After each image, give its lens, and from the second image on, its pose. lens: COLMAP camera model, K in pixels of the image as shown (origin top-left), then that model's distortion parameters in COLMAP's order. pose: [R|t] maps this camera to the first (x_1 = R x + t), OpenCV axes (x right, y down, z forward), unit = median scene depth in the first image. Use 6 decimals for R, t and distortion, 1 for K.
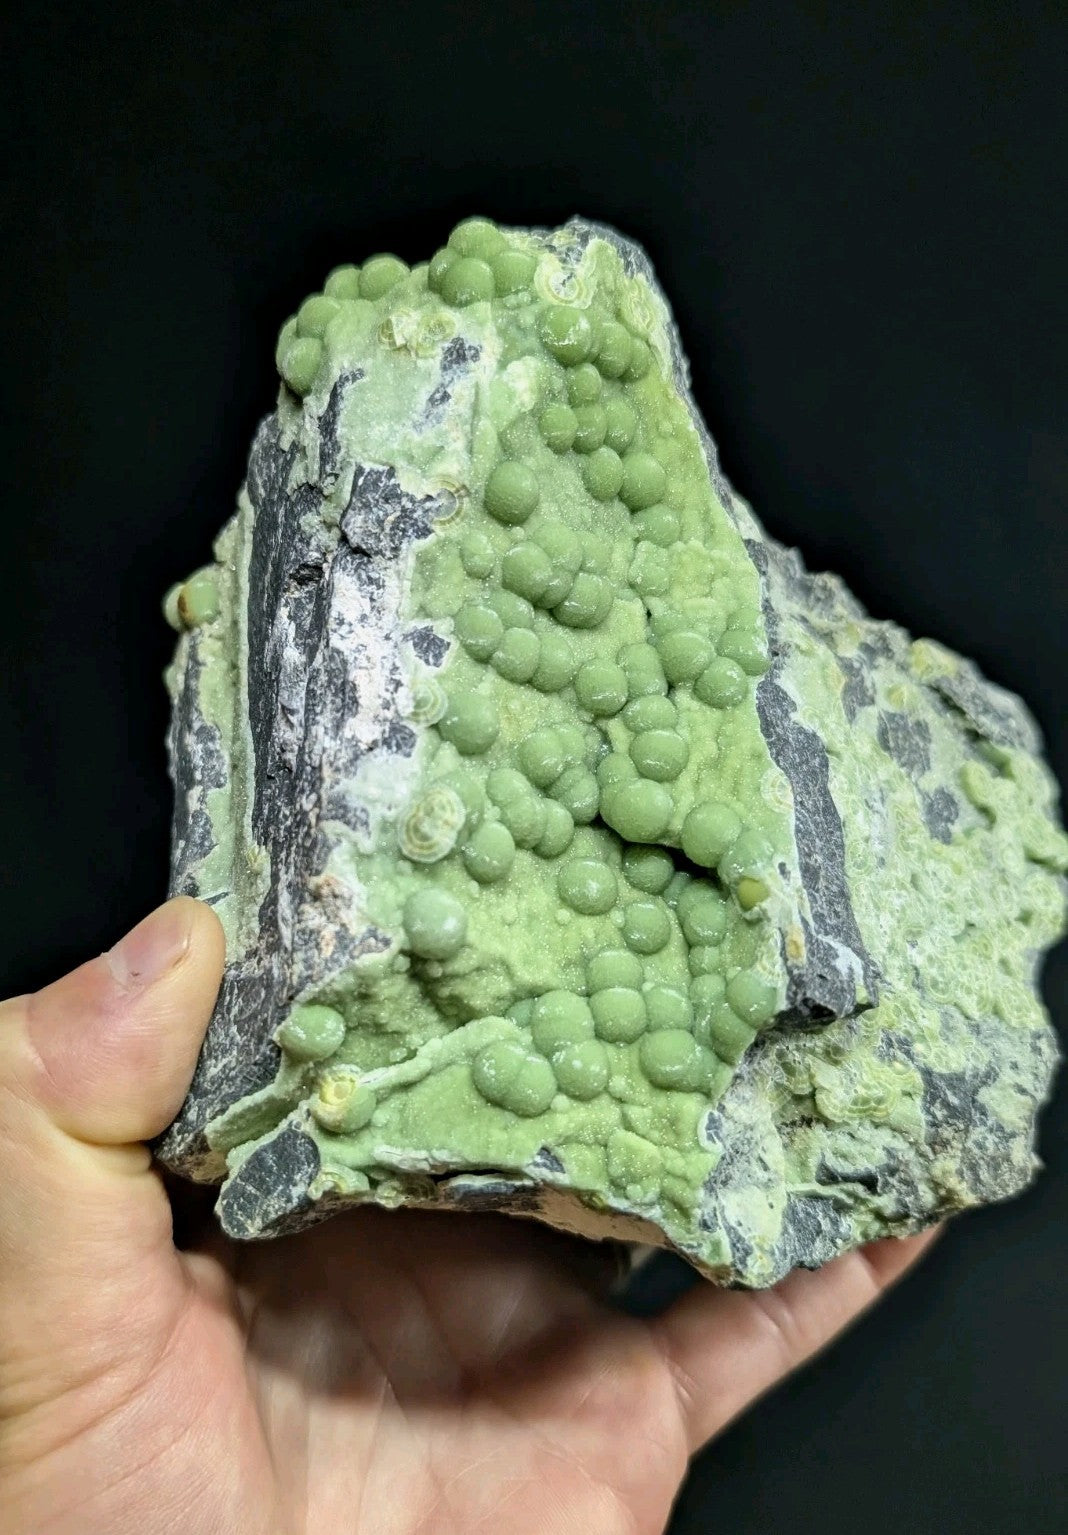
lens RADIAL K [[1475.3, 0, 455.8], [0, 1475.3, 750.4], [0, 0, 1]] dist [0.171452, -0.901791]
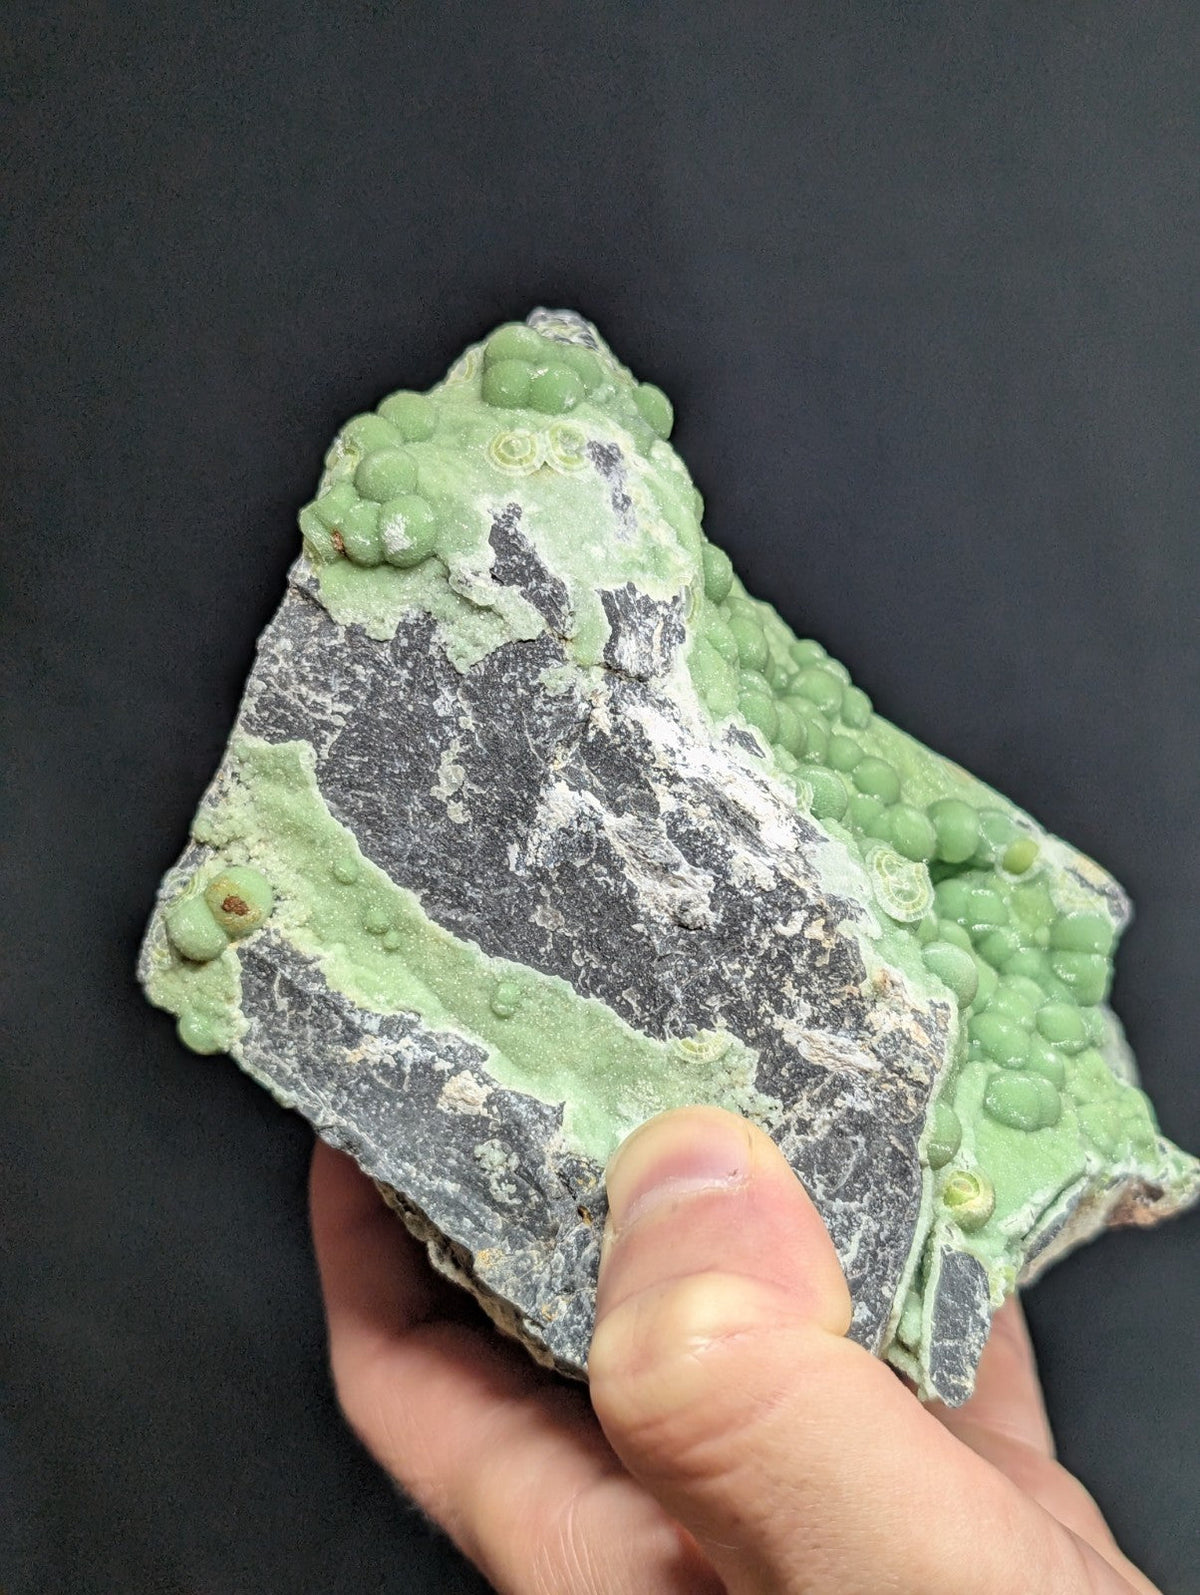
lens RADIAL K [[2380.6, 0, 635.8], [0, 2380.6, 766.5], [0, 0, 1]] dist [0.252832, -1.677942]
pose [[0.539345, -0.311033, 0.782538, -1.217709], [0.450567, 0.891665, 0.043865, -0.152808], [-0.711405, 0.328927, 0.621056, 0.130135]]
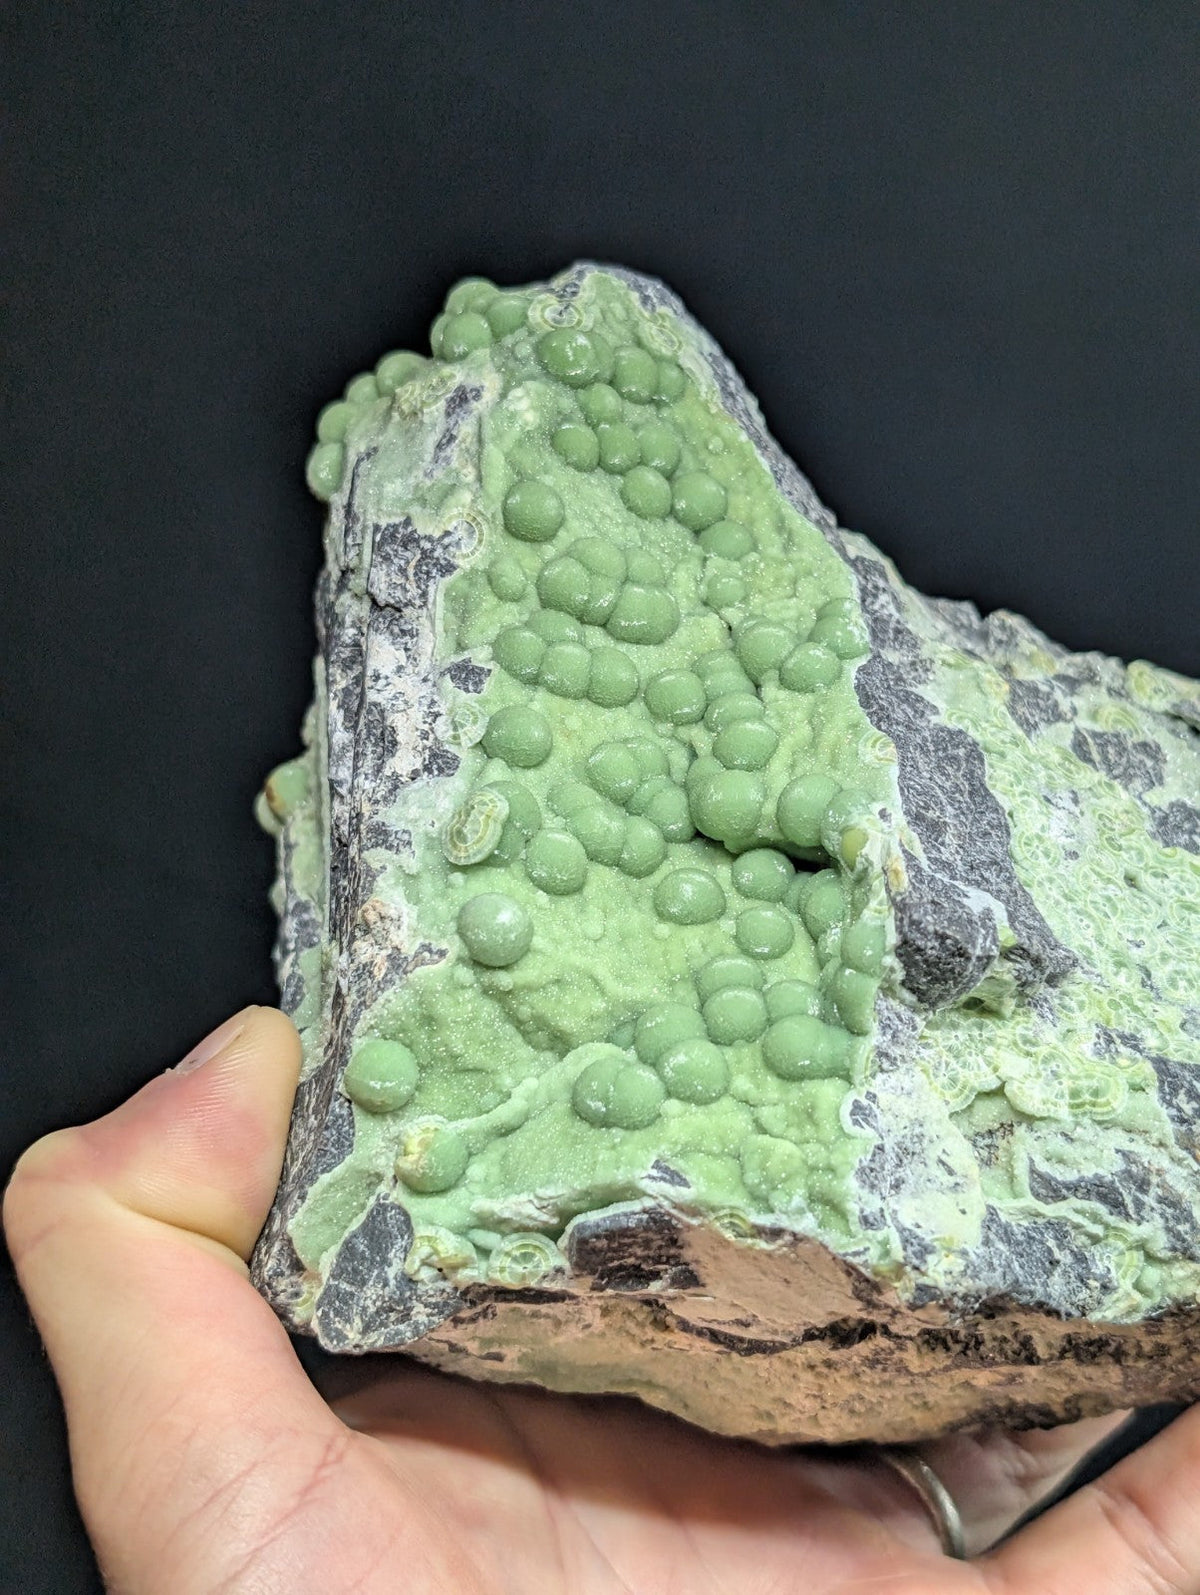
lens RADIAL K [[2380.6, 0, 635.8], [0, 2380.6, 766.5], [0, 0, 1]] dist [0.252832, -1.677942]
pose [[0.968459, -0.214193, -0.127316, 0.260005], [0.158605, 0.923976, -0.348012, 0.514689], [0.192178, 0.316842, 0.928805, -0.345630]]
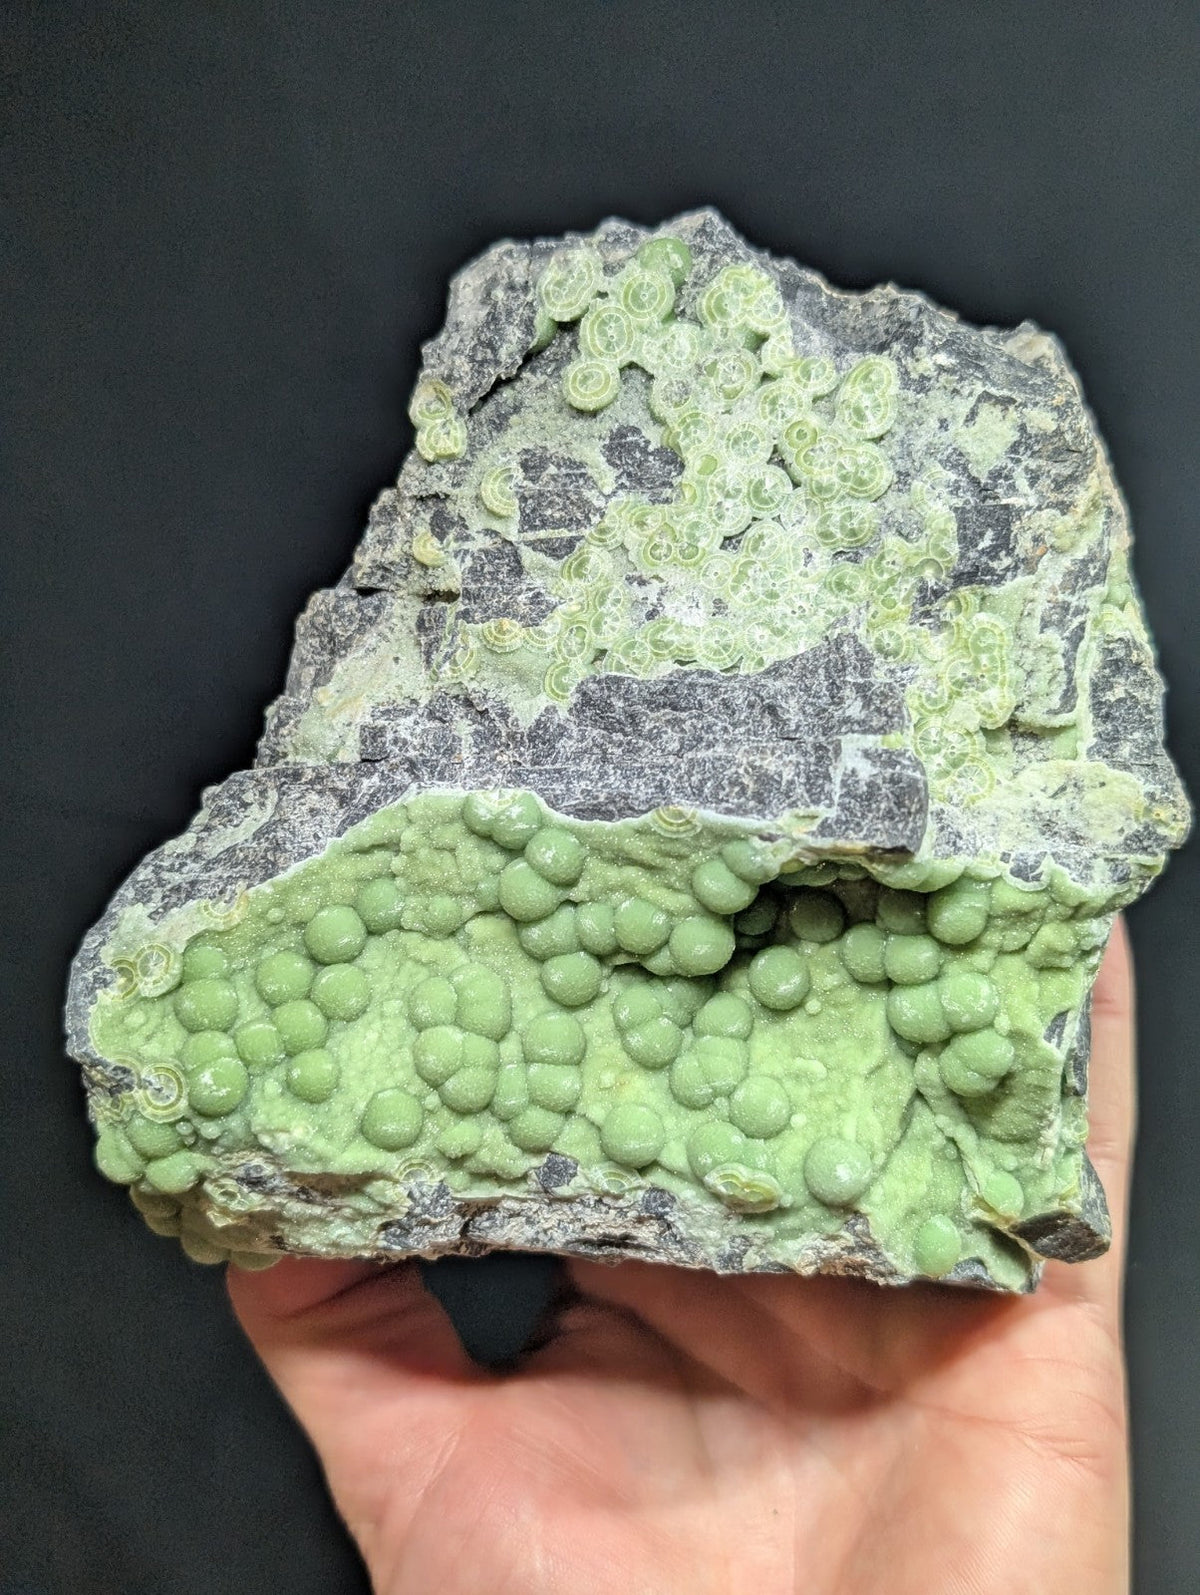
lens RADIAL K [[1983.2, 0, 586.3], [0, 1983.2, 770.3], [0, 0, 1]] dist [0.301812, -2.318376]
pose [[-0.062532, -0.907069, -0.416311, 0.785800], [0.984181, -0.125323, 0.125229, -0.185154], [-0.165765, -0.401895, 0.900557, -0.111115]]
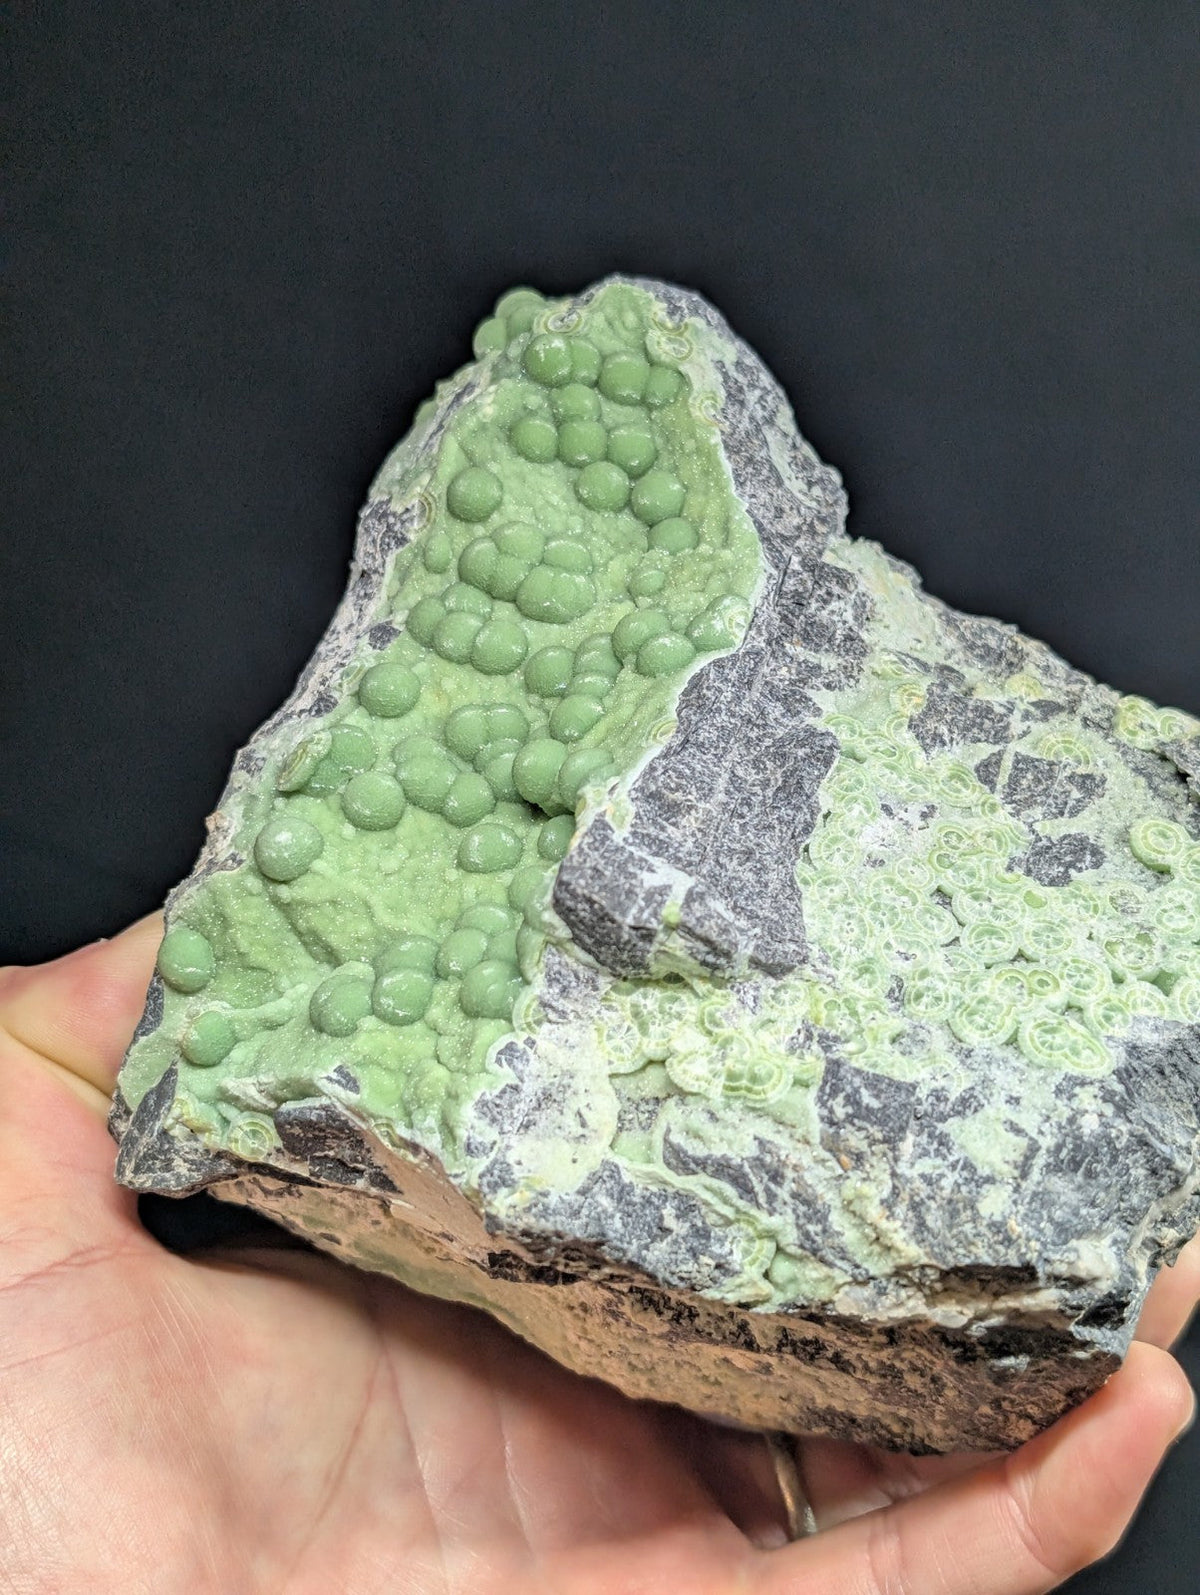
lens RADIAL K [[2378.4, 0, 623.5], [0, 2378.4, 798.2], [0, 0, 1]] dist [0.262407, -1.785717]
pose [[0.806240, -0.110389, -0.581198, 1.074819], [-0.138168, 0.920130, -0.366431, 0.622245], [0.575227, 0.375734, 0.726593, -0.077514]]
